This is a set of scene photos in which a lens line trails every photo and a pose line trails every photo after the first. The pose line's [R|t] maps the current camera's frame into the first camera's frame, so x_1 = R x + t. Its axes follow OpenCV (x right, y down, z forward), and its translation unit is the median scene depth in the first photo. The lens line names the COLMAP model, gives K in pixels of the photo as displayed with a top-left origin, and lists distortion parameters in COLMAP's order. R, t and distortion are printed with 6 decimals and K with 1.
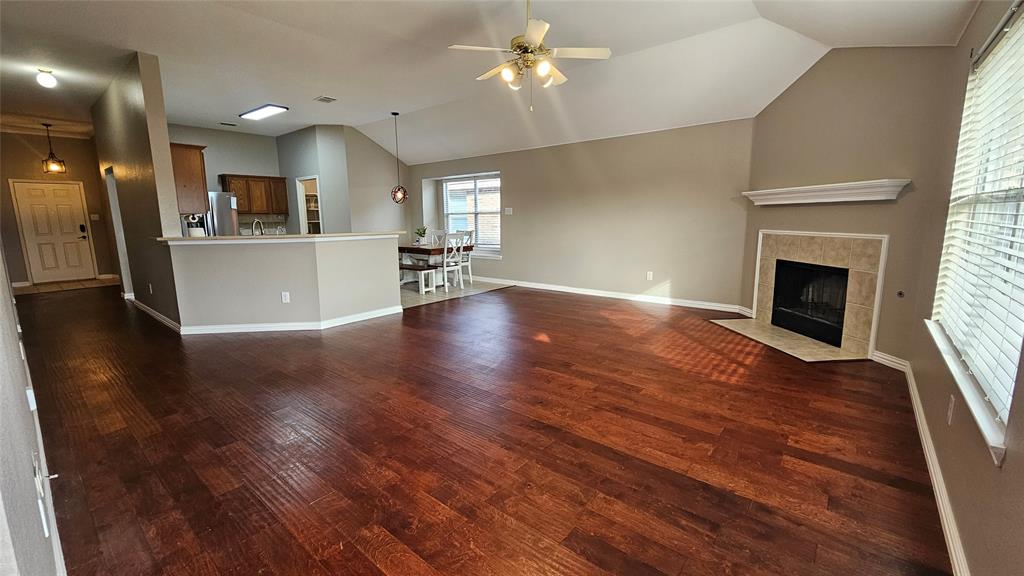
lens RADIAL K [[419.6, 0, 507.8], [0, 419.6, 283.0], [0, 0, 1]] dist [-0.002426, -0.000017]
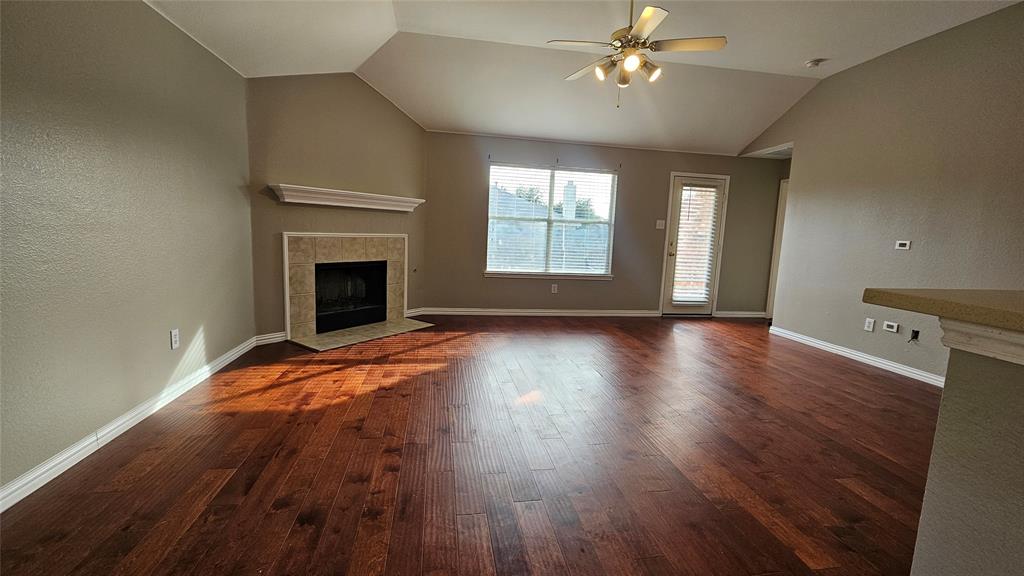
lens RADIAL K [[419.6, 0, 514.3], [0, 419.6, 282.2], [0, 0, 1]] dist [-0.002426, -0.000017]
pose [[-0.754258, -0.098525, 0.649144, -0.331818], [0.072713, 0.970061, 0.231720, -0.223123], [-0.652539, 0.221978, -0.724513, 1.557463]]
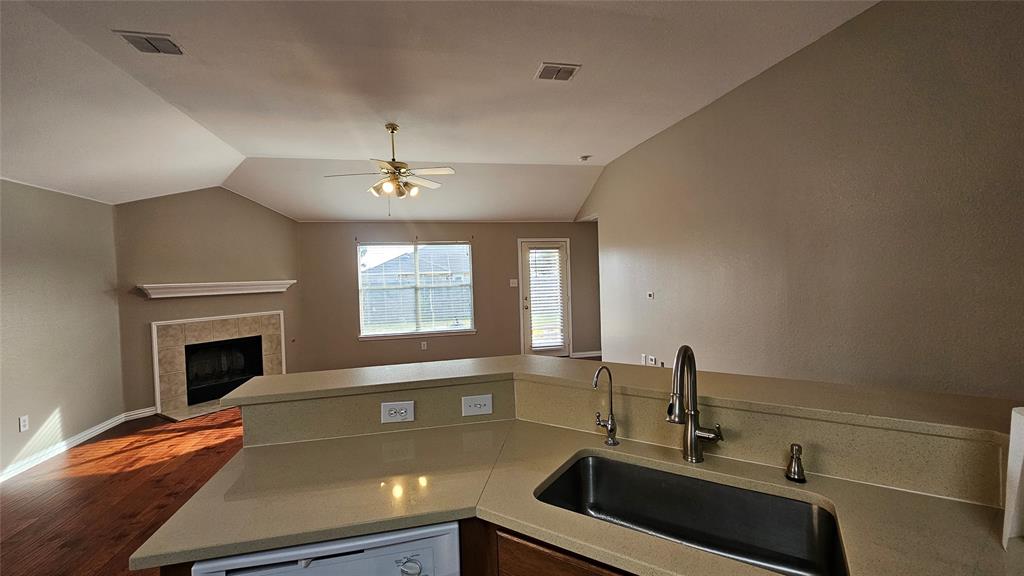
lens RADIAL K [[419.6, 0, 514.6], [0, 419.6, 282.7], [0, 0, 1]] dist [-0.002426, -0.000017]
pose [[-0.787748, 0.026286, 0.615436, -0.805667], [0.138875, 0.980946, 0.135861, -0.276736], [-0.600139, 0.192493, -0.776389, 1.456298]]
